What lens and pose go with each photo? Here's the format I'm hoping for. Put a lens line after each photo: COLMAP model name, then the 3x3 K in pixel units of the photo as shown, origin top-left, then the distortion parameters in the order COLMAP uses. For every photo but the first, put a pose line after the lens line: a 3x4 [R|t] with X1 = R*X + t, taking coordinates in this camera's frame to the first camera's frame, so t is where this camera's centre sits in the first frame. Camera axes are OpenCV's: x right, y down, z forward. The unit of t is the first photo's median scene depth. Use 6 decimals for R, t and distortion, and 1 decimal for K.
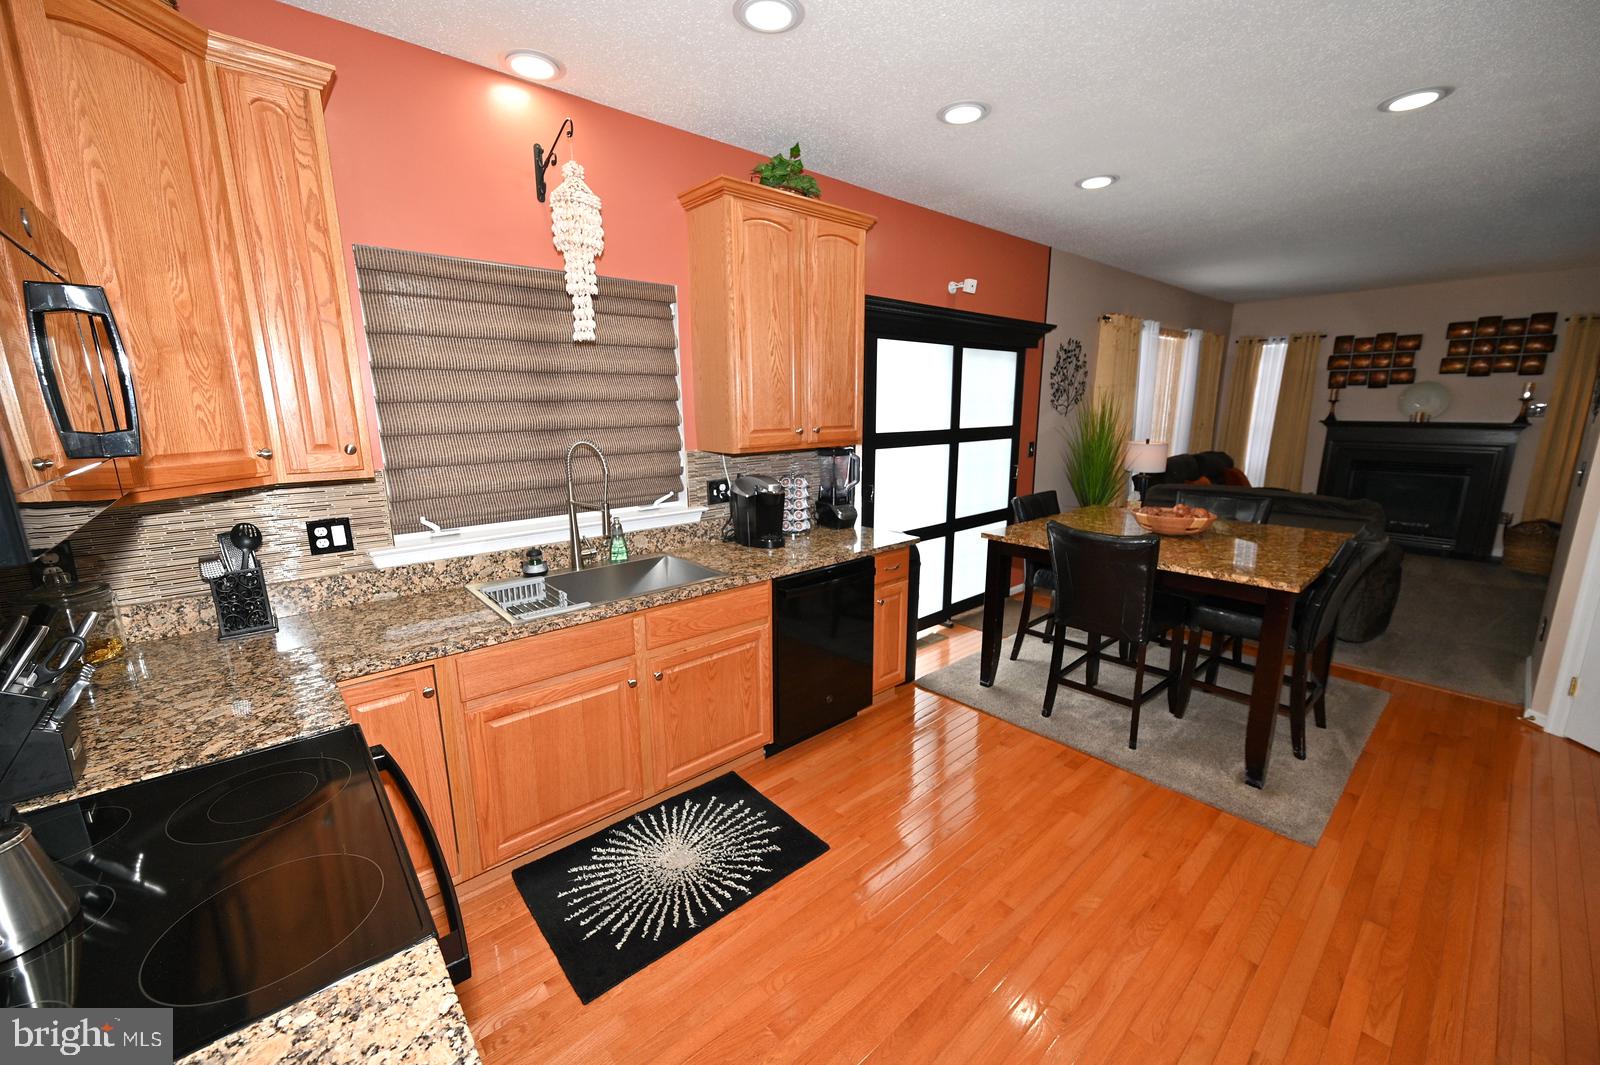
lens RADIAL K [[626.9, 0, 800.9], [0, 626.9, 529.6], [0, 0, 1]] dist [-0.000626, -0.000132]
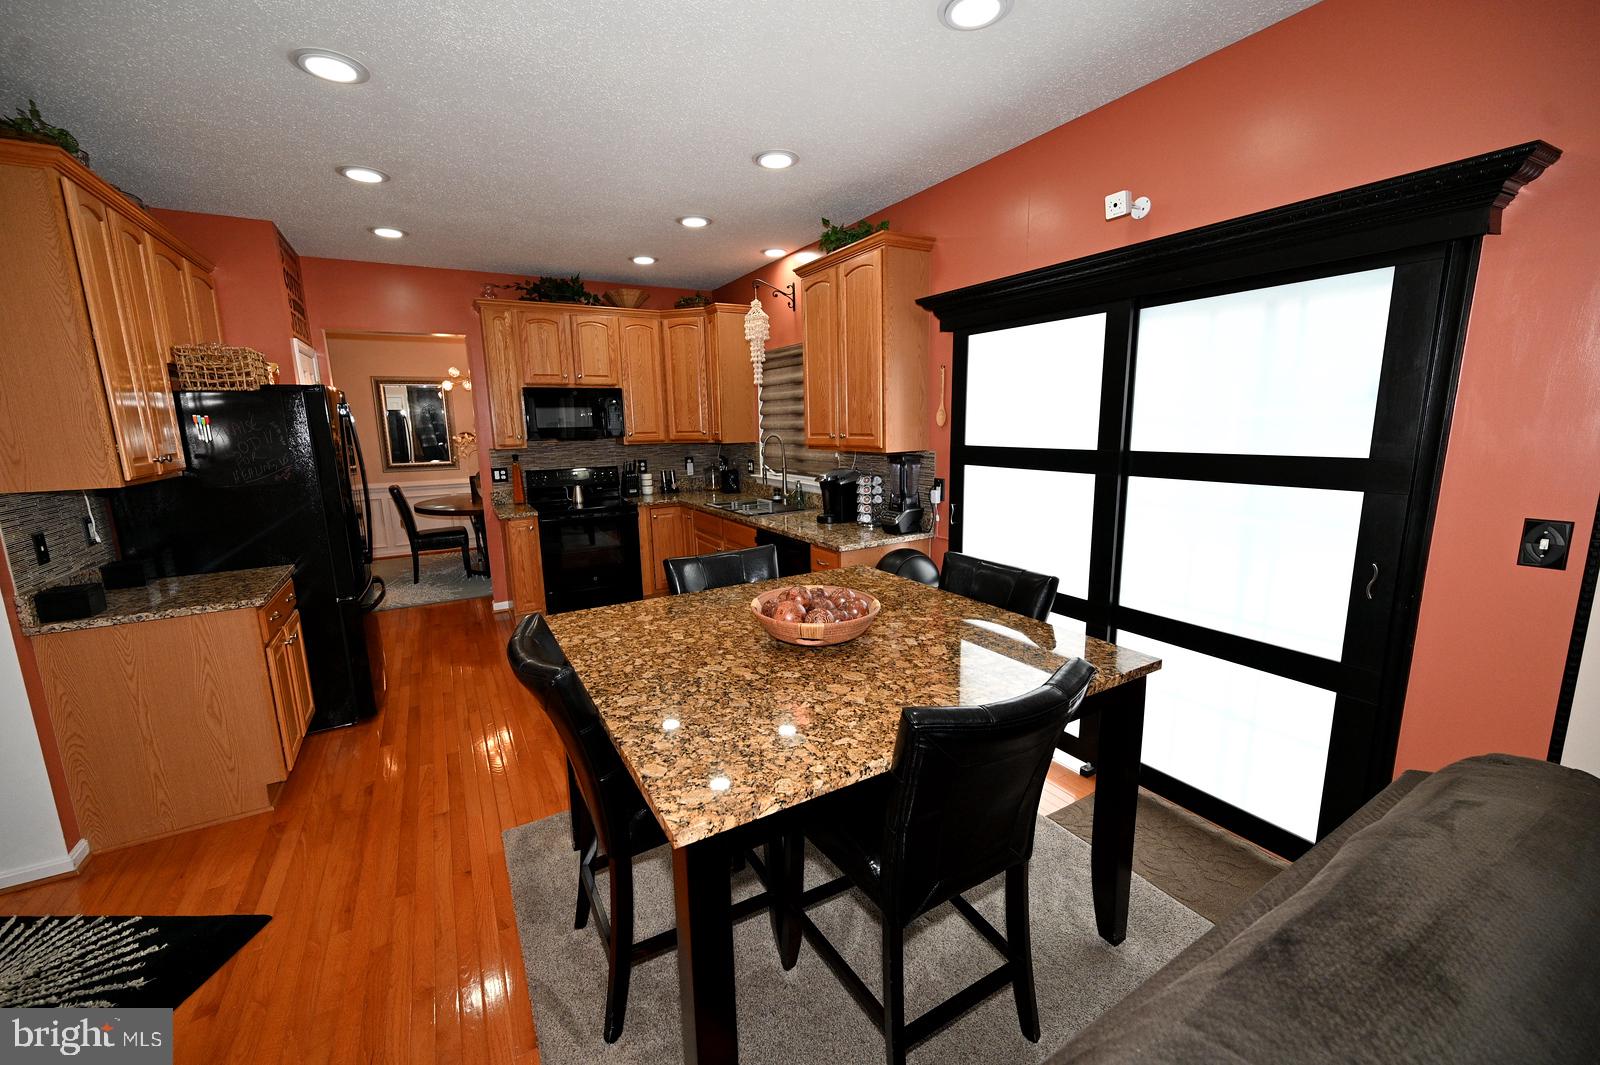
lens RADIAL K [[626.9, 0, 800.9], [0, 626.9, 529.6], [0, 0, 1]] dist [-0.000626, -0.000132]
pose [[-0.187937, 0.184678, -0.964663, 1.278504], [-0.166474, 0.961963, 0.216594, -0.243299], [0.967970, 0.201297, -0.150045, 1.182116]]
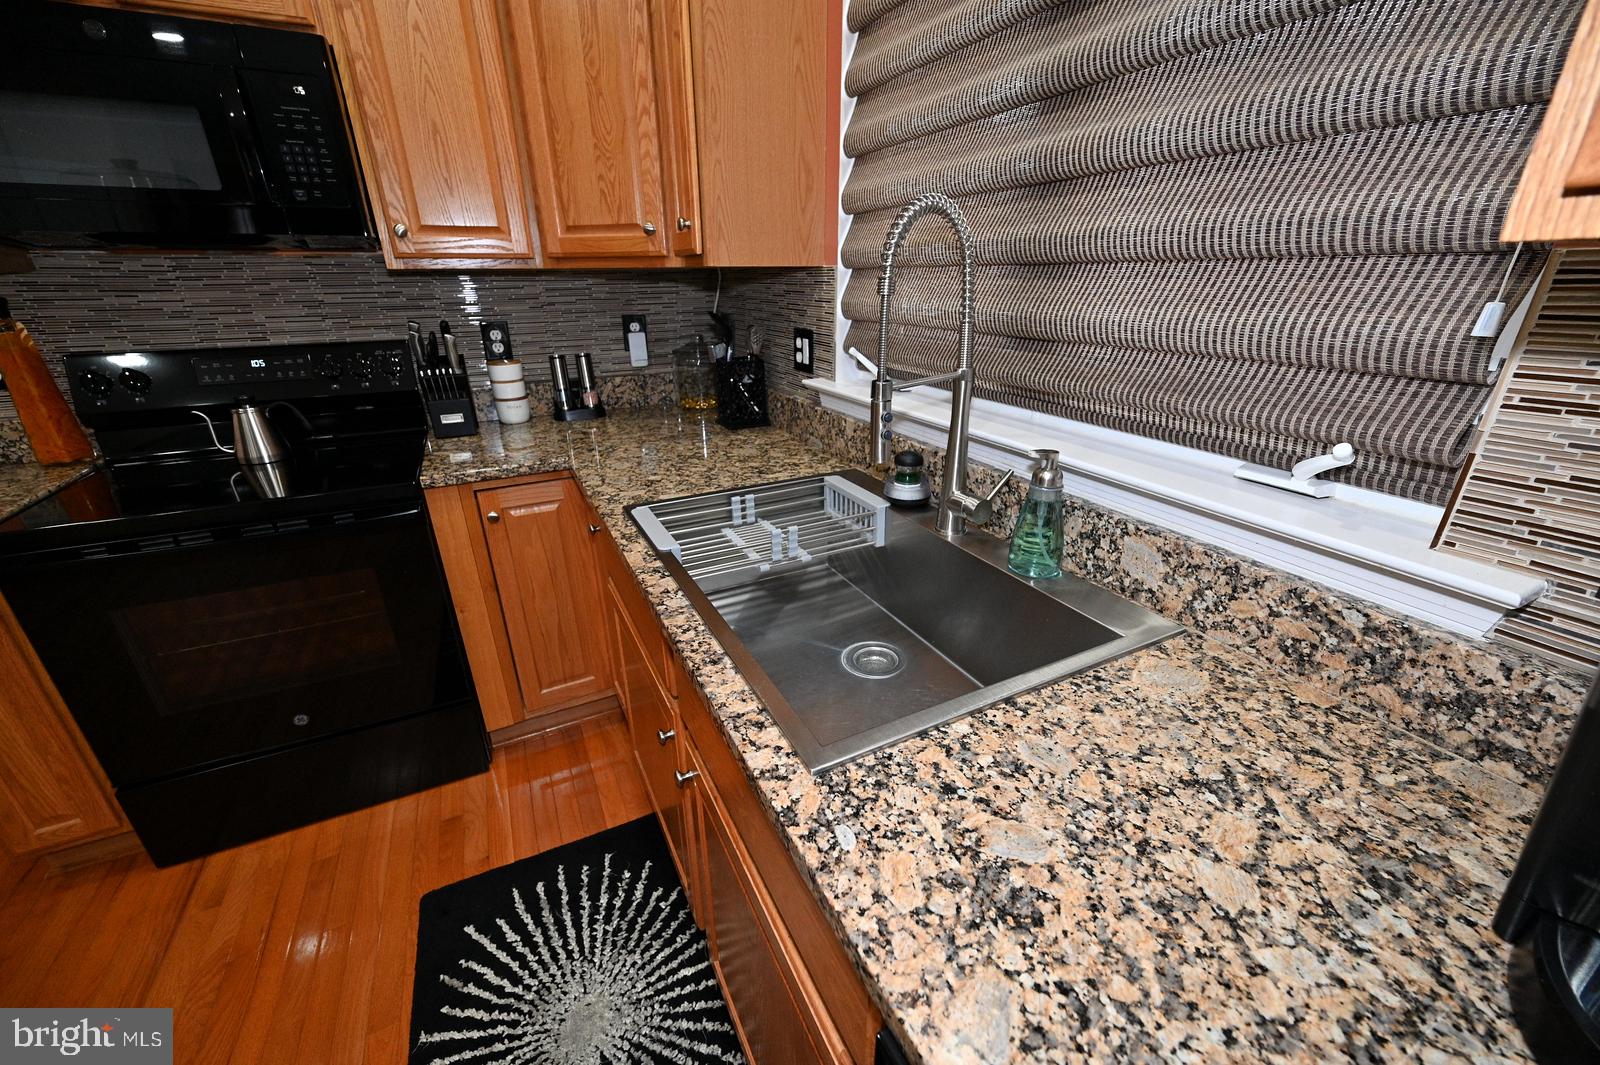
lens RADIAL K [[626.9, 0, 800.9], [0, 626.9, 529.6], [0, 0, 1]] dist [-0.000626, -0.000132]
pose [[-0.259491, 0.377299, -0.888994, 0.059976], [-0.173109, 0.887445, 0.427171, -0.096545], [0.950104, 0.264740, -0.164970, 0.859514]]
